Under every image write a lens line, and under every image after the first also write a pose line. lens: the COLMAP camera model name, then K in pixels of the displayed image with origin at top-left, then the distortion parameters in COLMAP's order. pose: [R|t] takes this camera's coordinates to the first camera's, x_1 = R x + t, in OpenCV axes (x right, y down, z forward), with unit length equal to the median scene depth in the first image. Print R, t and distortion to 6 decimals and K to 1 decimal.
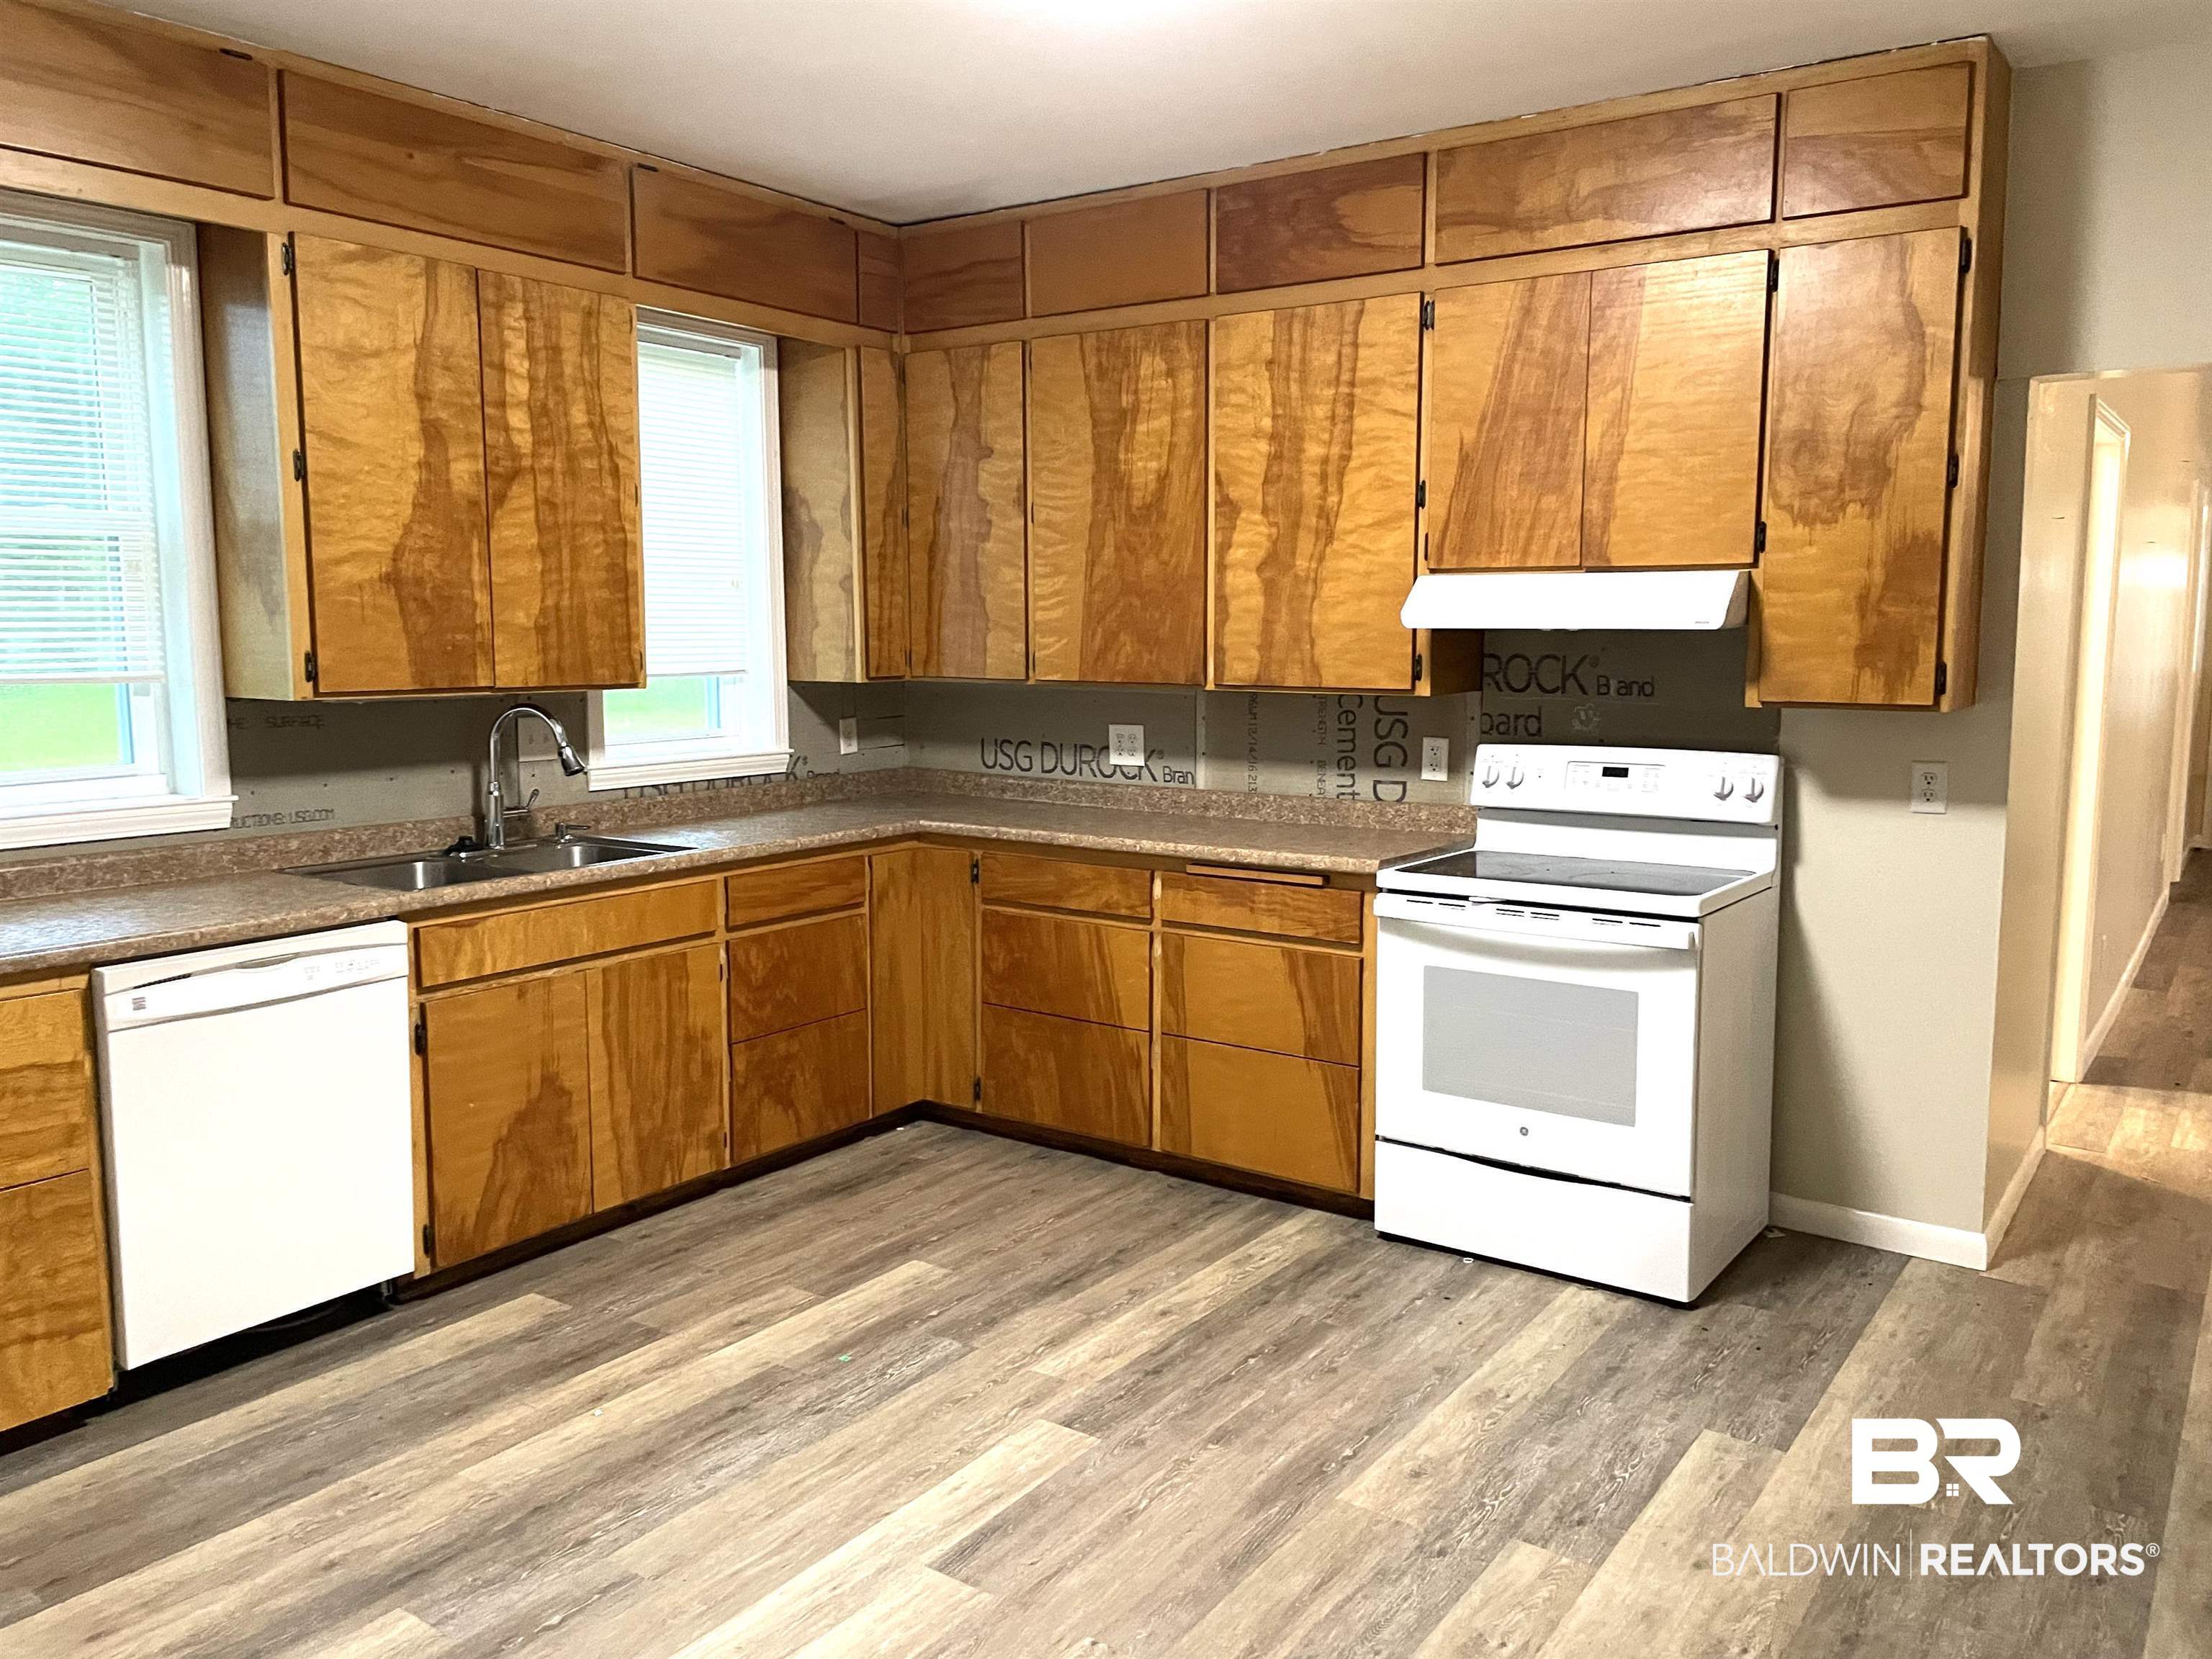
lens RADIAL K [[1678.3, 0, 1108.0], [0, 1678.3, 801.7], [0, 0, 1]] dist [0.079276, -0.109966]
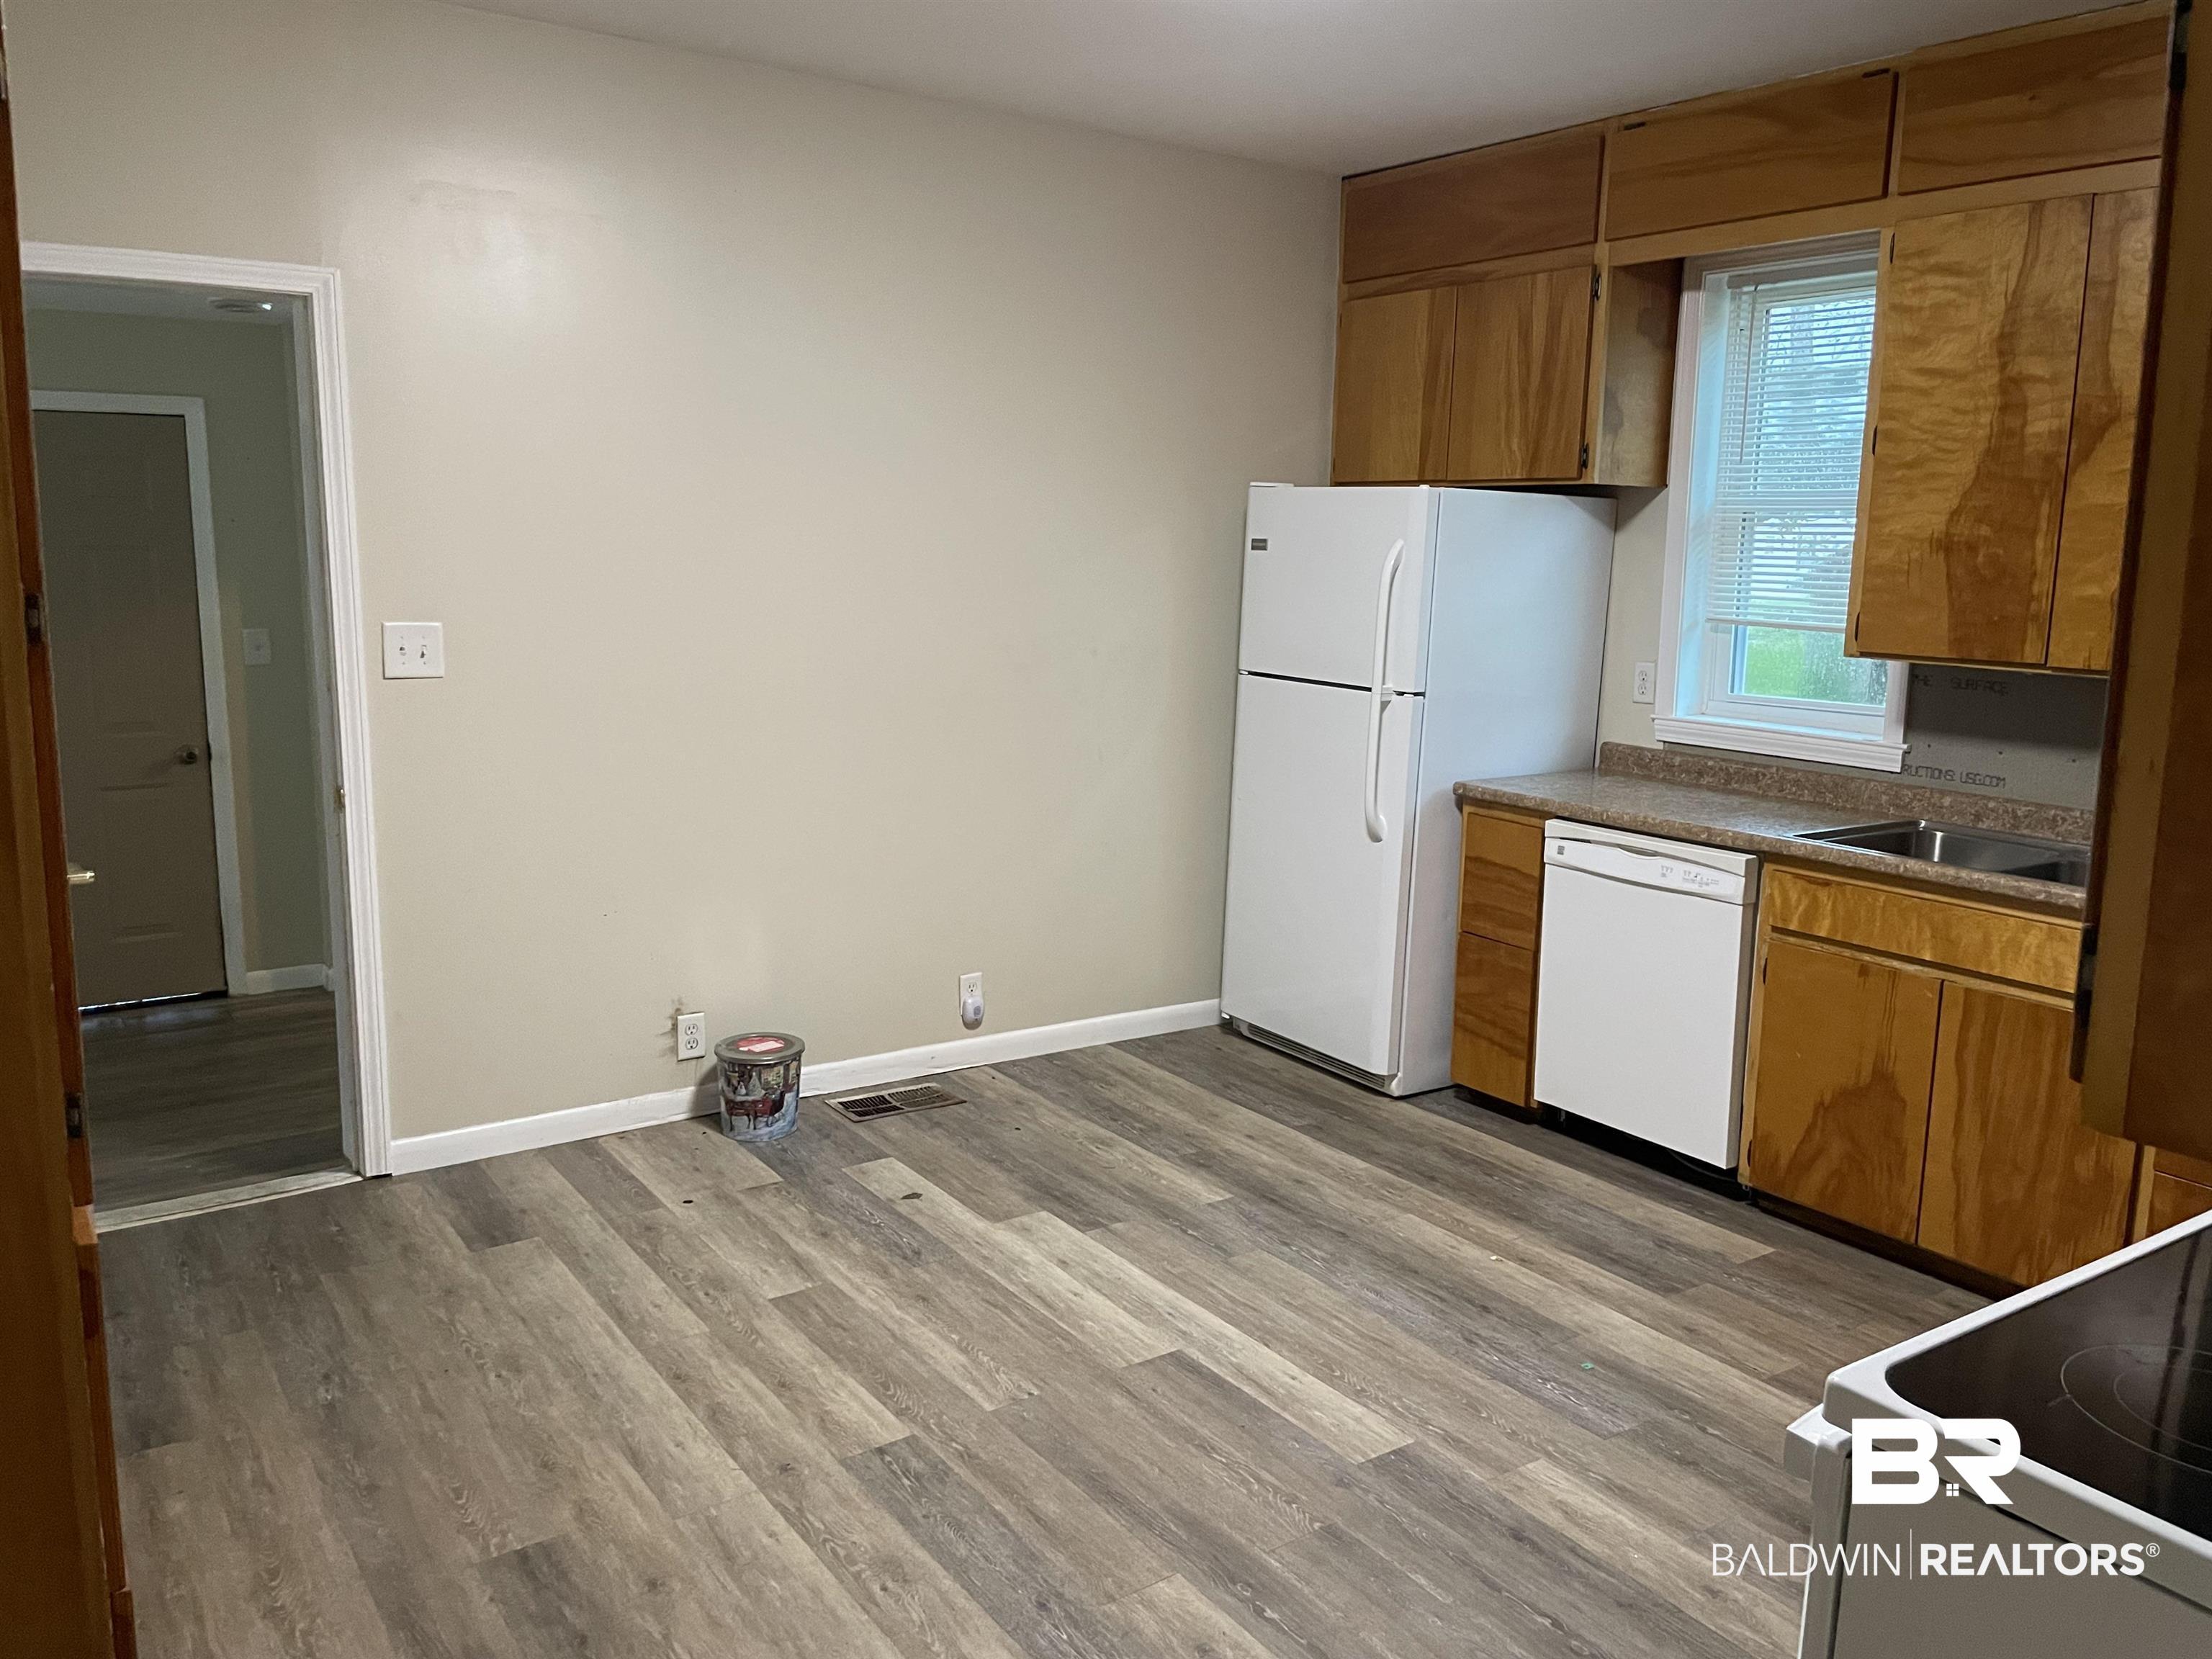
lens RADIAL K [[1678.3, 0, 1108.0], [0, 1678.3, 801.7], [0, 0, 1]] dist [0.079276, -0.109966]
pose [[-0.342016, 0.138015, -0.929504, 0.780438], [-0.124320, 0.973815, 0.190339, -0.127914], [0.931434, 0.180654, -0.315902, 0.994323]]
